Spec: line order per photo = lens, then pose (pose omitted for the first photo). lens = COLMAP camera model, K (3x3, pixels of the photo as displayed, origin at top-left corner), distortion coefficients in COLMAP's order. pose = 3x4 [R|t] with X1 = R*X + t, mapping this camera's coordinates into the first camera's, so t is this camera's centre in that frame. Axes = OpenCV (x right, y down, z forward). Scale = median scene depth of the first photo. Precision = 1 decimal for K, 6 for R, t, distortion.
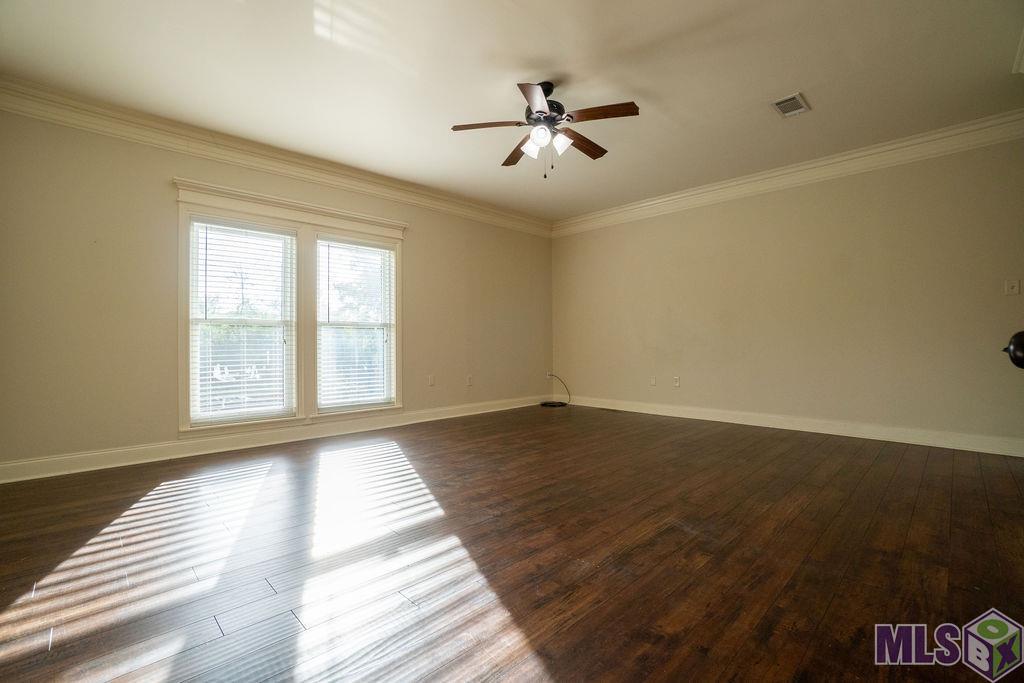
lens RADIAL K [[452.4, 0, 498.8], [0, 452.4, 346.6], [0, 0, 1]] dist [-0.065863, 0.026034]
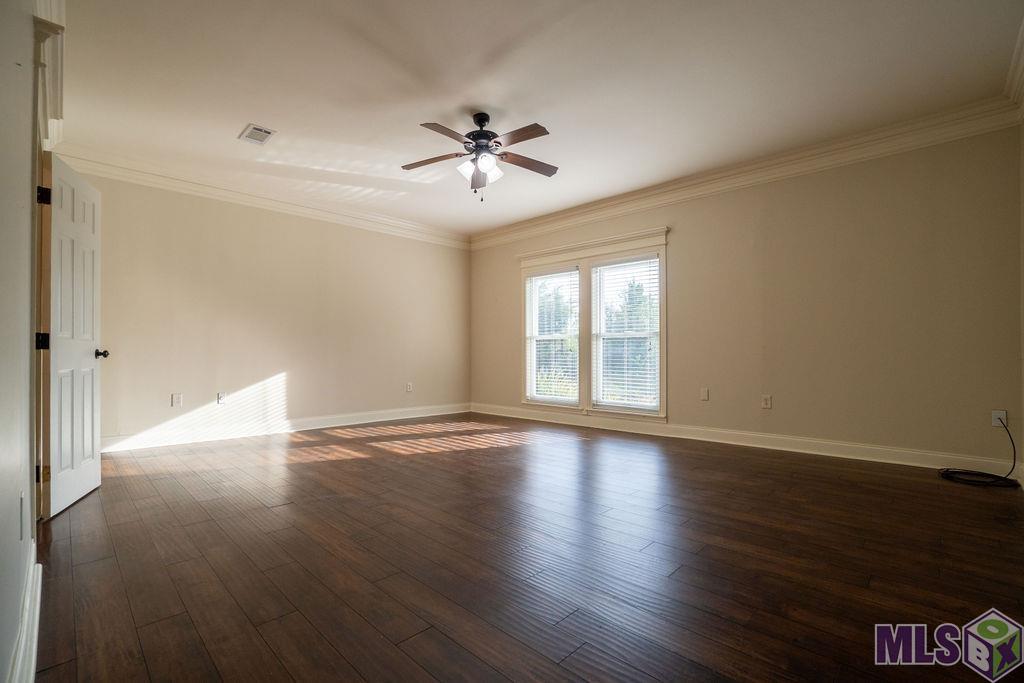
lens RADIAL K [[452.4, 0, 498.8], [0, 452.4, 346.6], [0, 0, 1]] dist [-0.065863, 0.026034]
pose [[0.027736, -0.009821, -0.999567, 0.862978], [-0.005718, 0.999934, -0.009983, -0.006505], [0.999599, 0.005992, 0.027678, 0.724892]]
